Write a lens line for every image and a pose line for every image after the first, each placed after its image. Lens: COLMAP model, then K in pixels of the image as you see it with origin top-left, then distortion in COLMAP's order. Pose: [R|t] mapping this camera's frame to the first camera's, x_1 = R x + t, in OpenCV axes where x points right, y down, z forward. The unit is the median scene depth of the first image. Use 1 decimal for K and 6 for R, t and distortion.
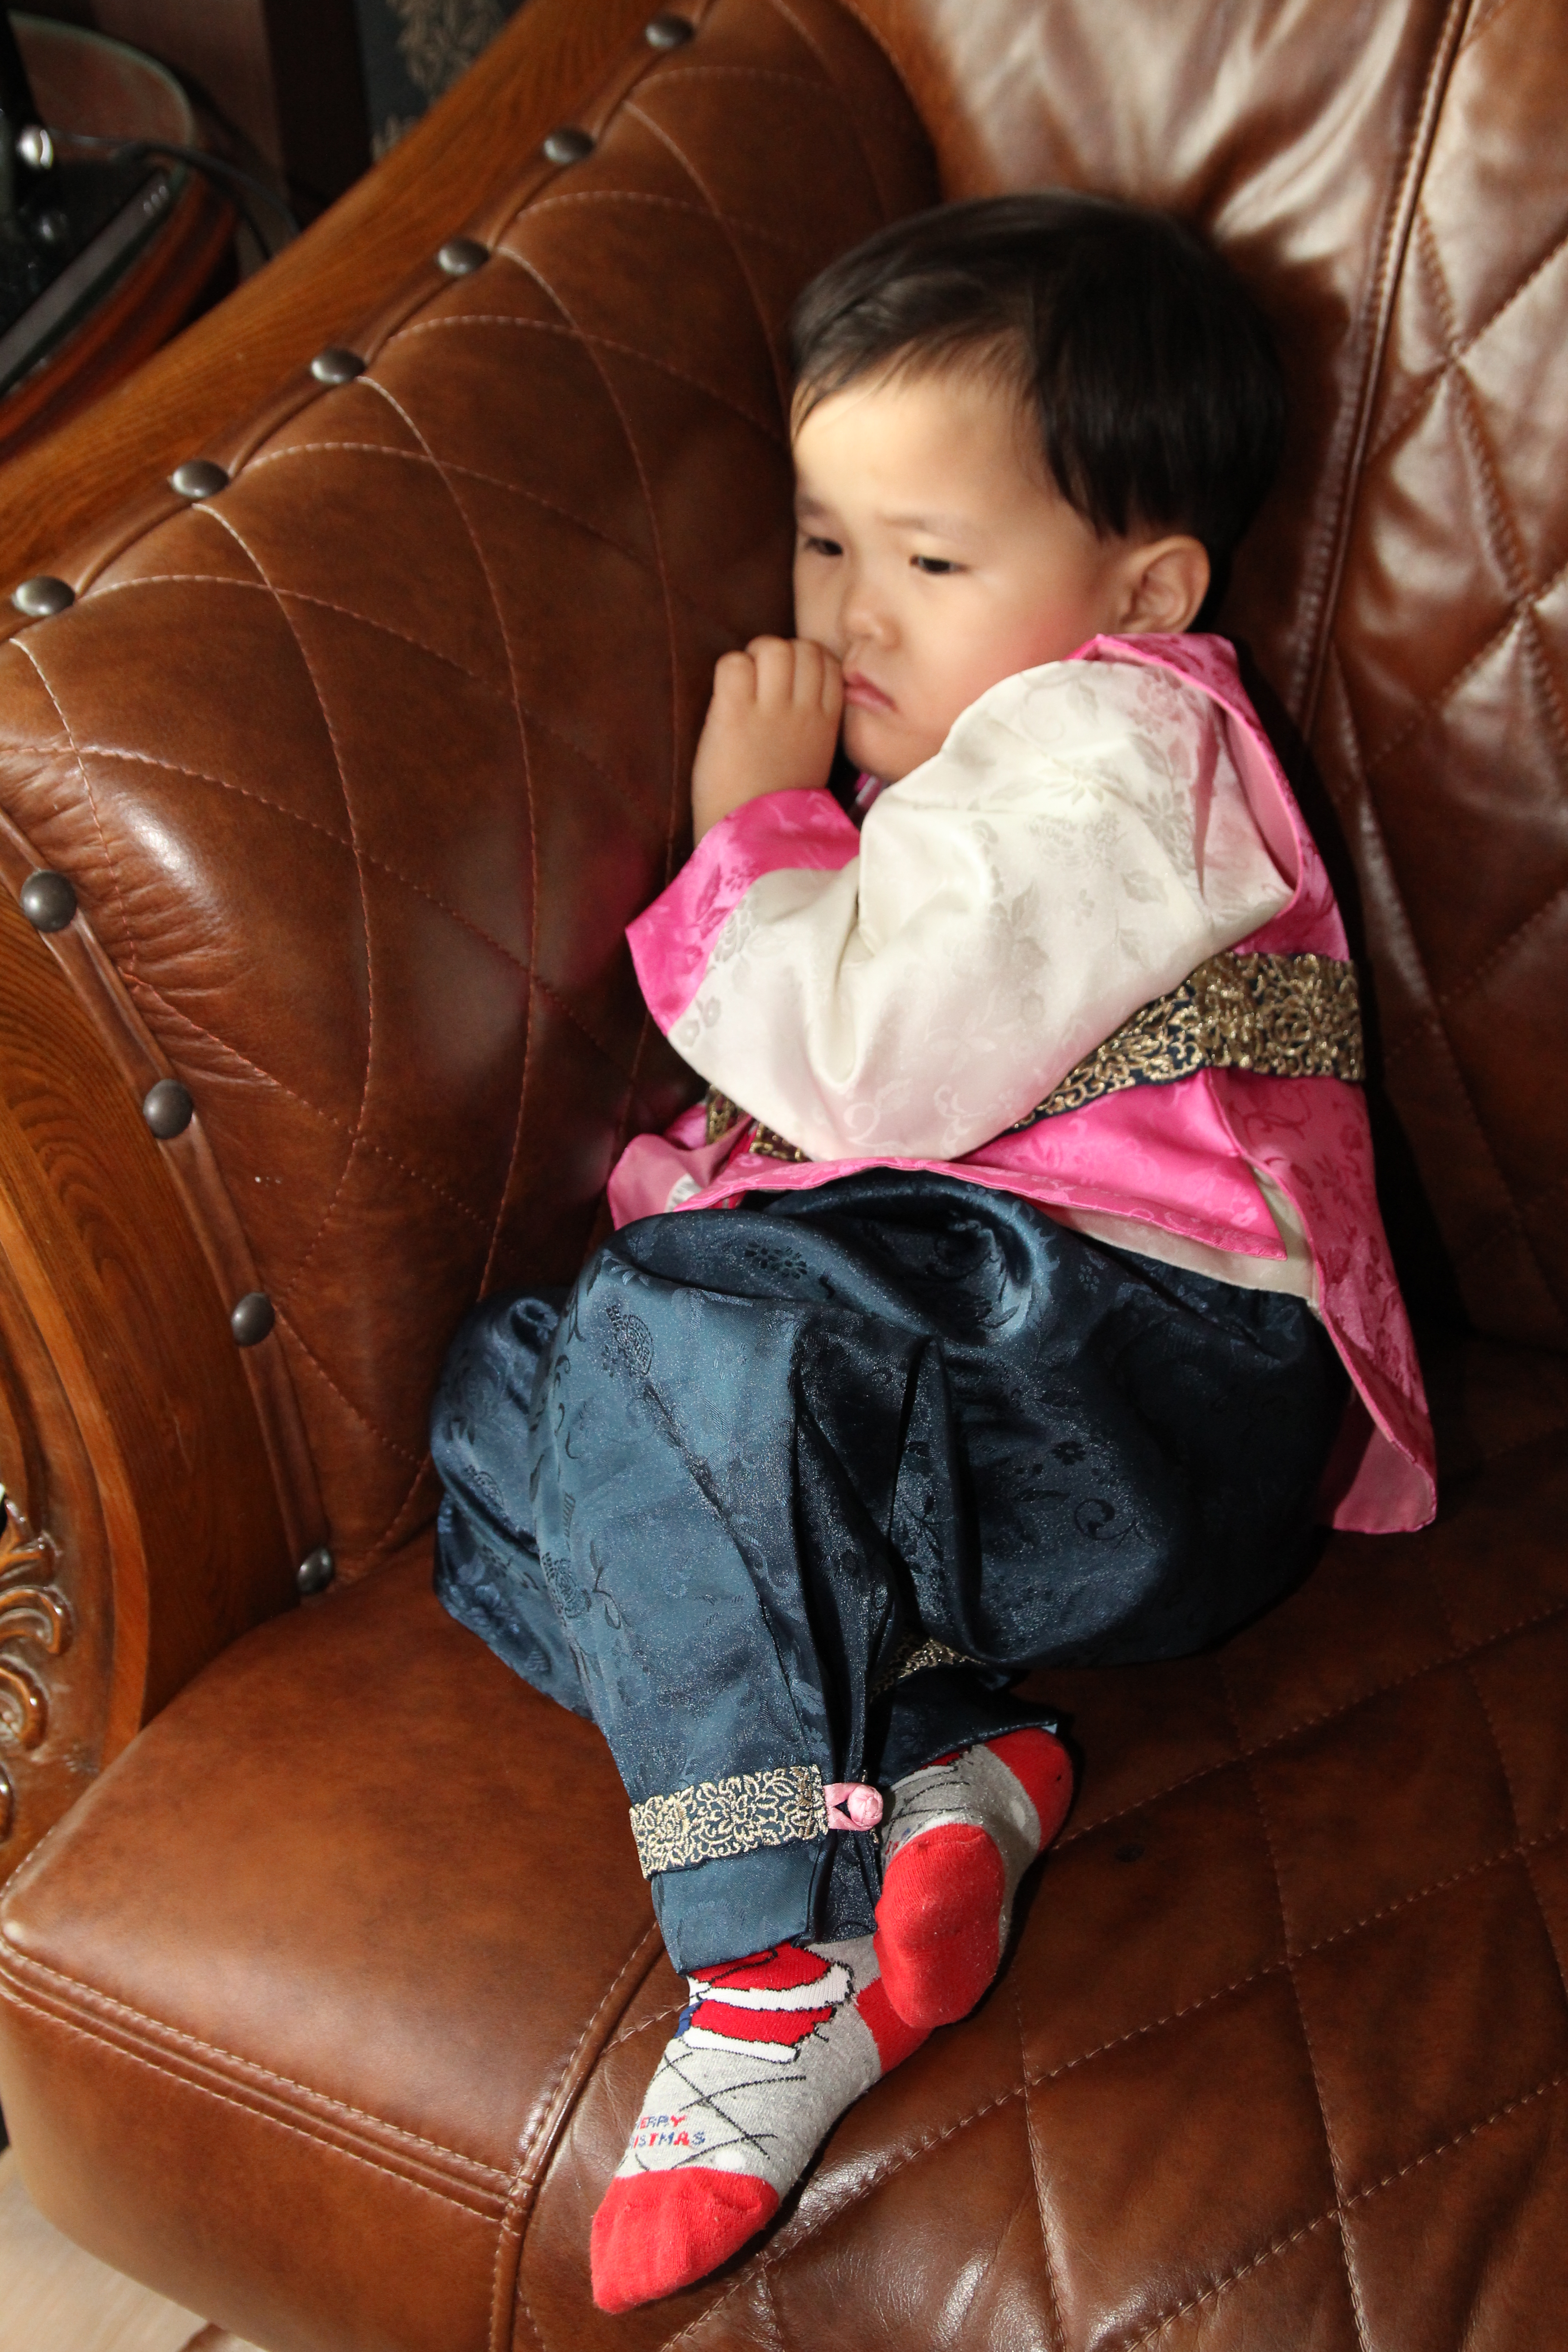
lens RADIAL K [[3295.0, 0, 784.0], [0, 3295.0, 1176.0], [0, 0, 1]] dist [0.040779, 0.048269]
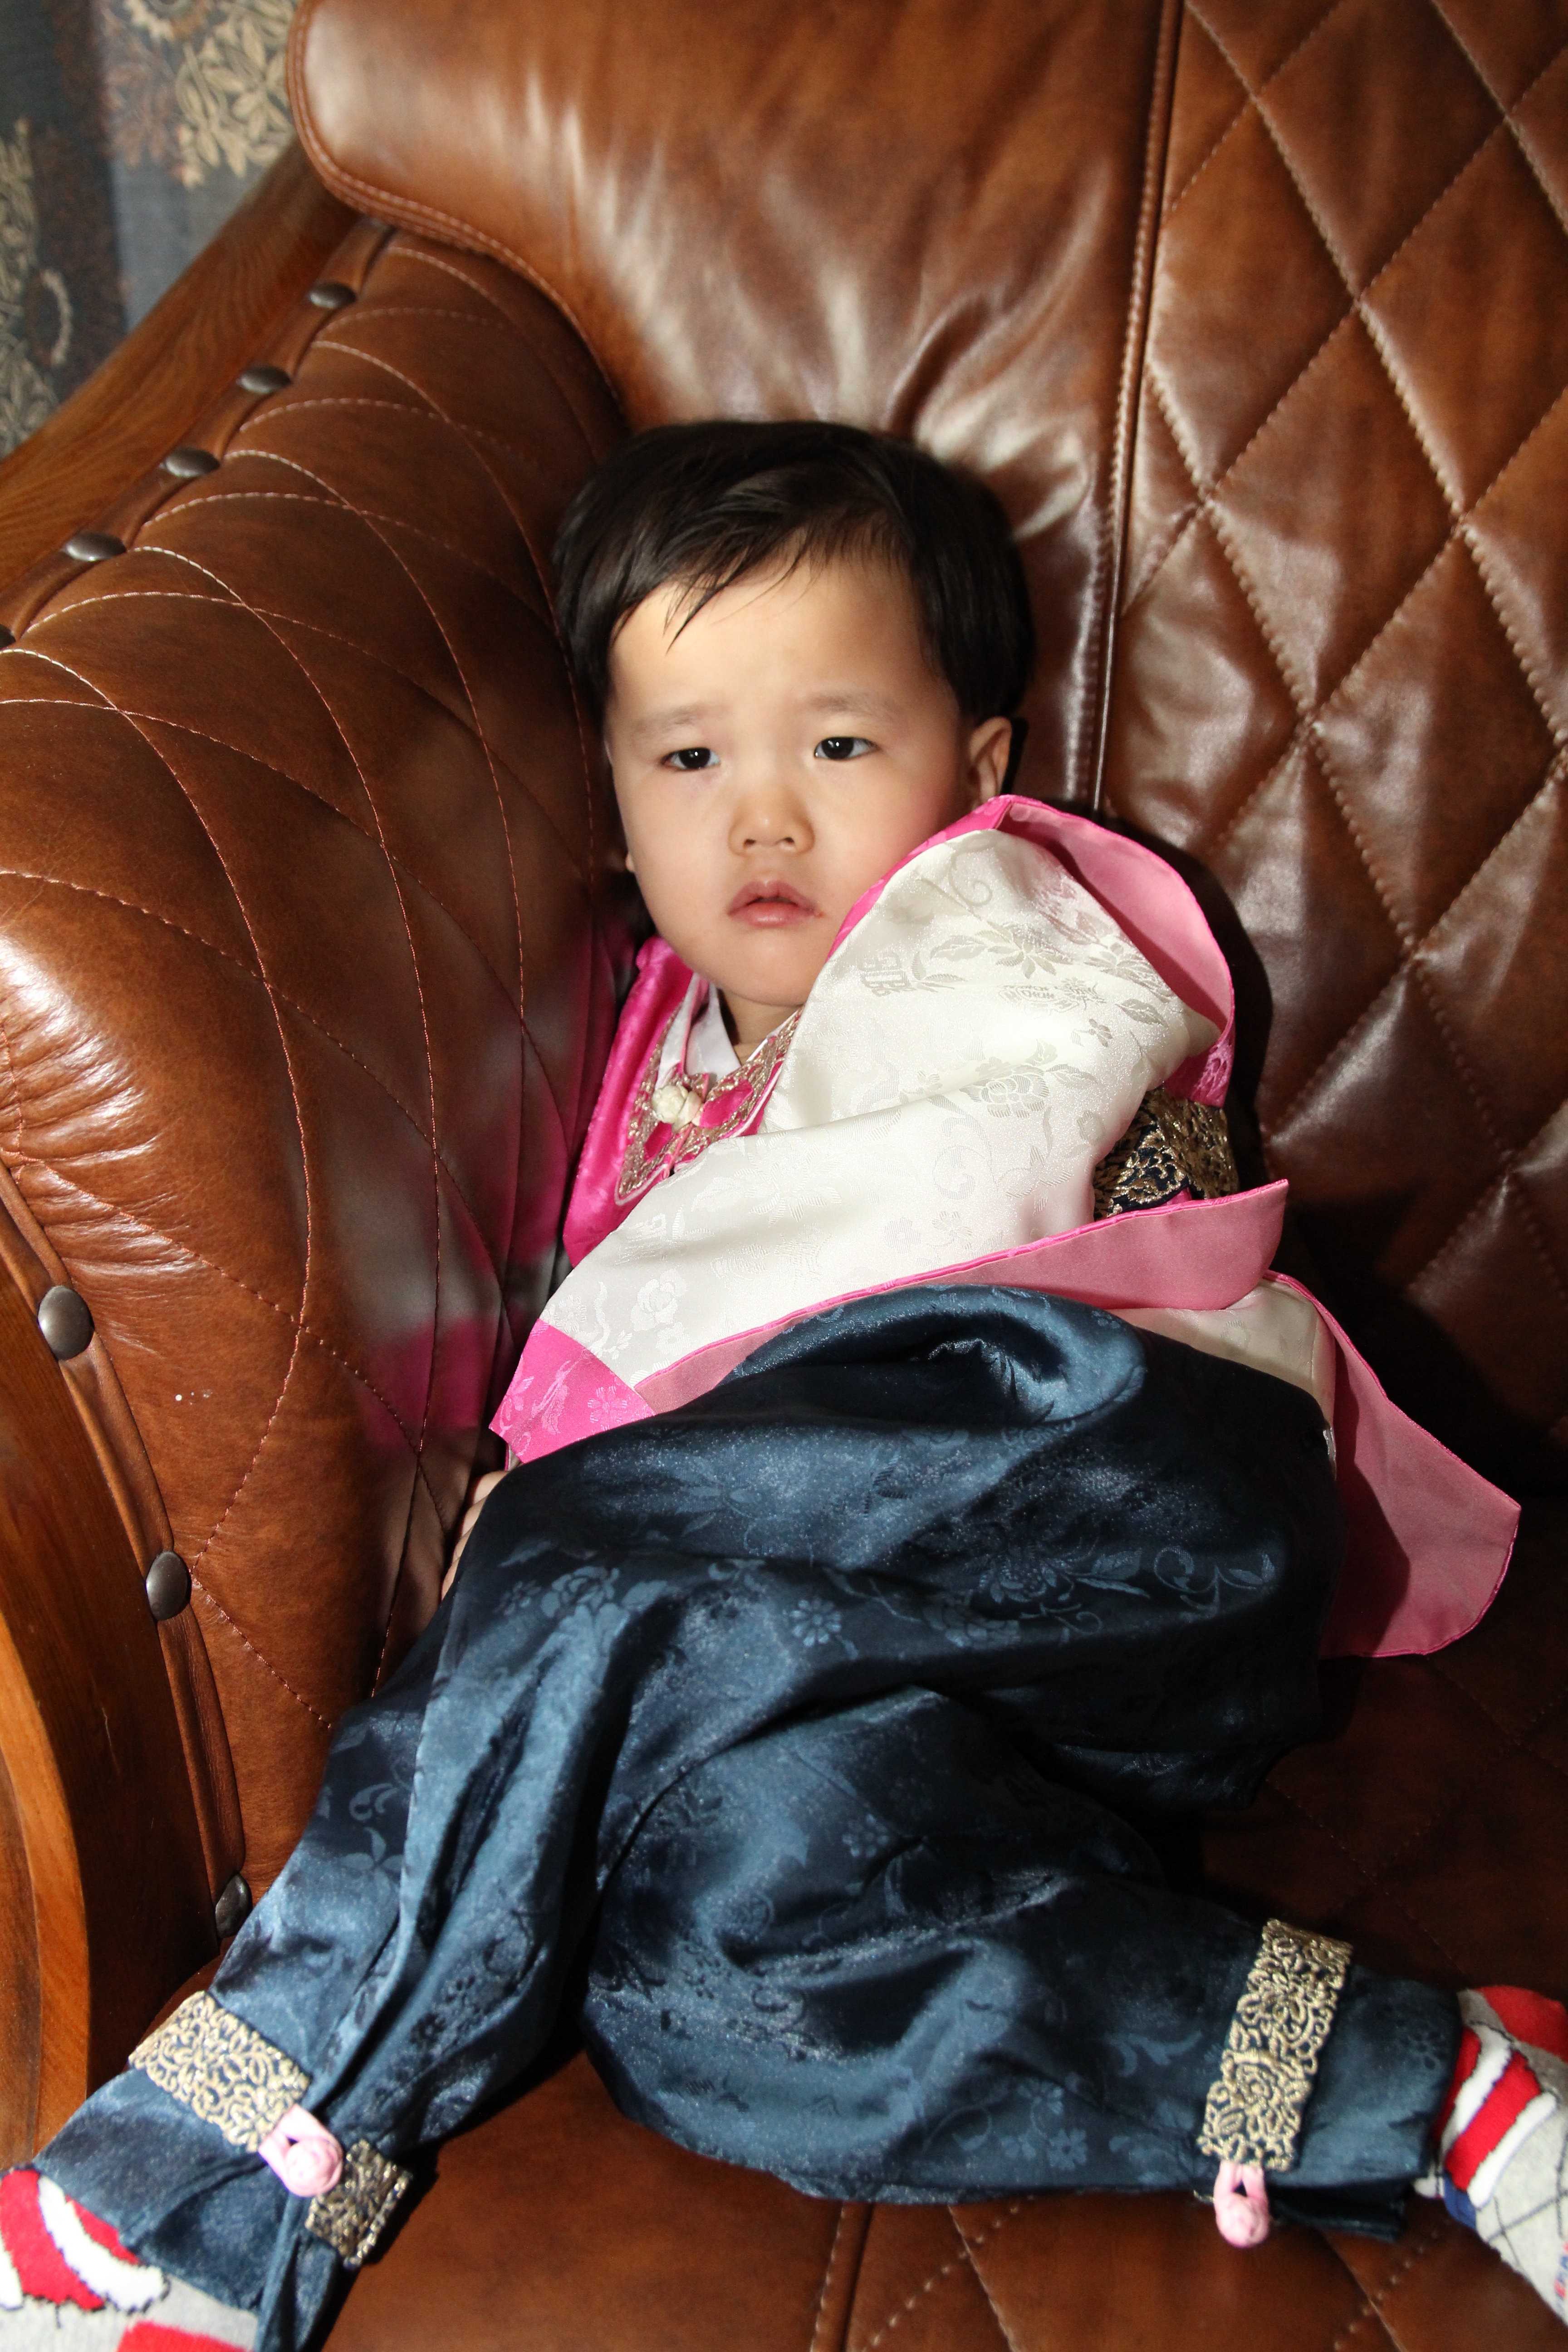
lens RADIAL K [[2609.9, 0, 763.6], [0, 2609.9, 1203.0], [0, 0, 1]] dist [-0.018936, 0.009054]
pose [[0.951436, -0.108386, 0.288135, -0.197878], [0.158784, 0.974639, -0.157688, 0.077424], [-0.263736, 0.195781, 0.944517, 0.330677]]
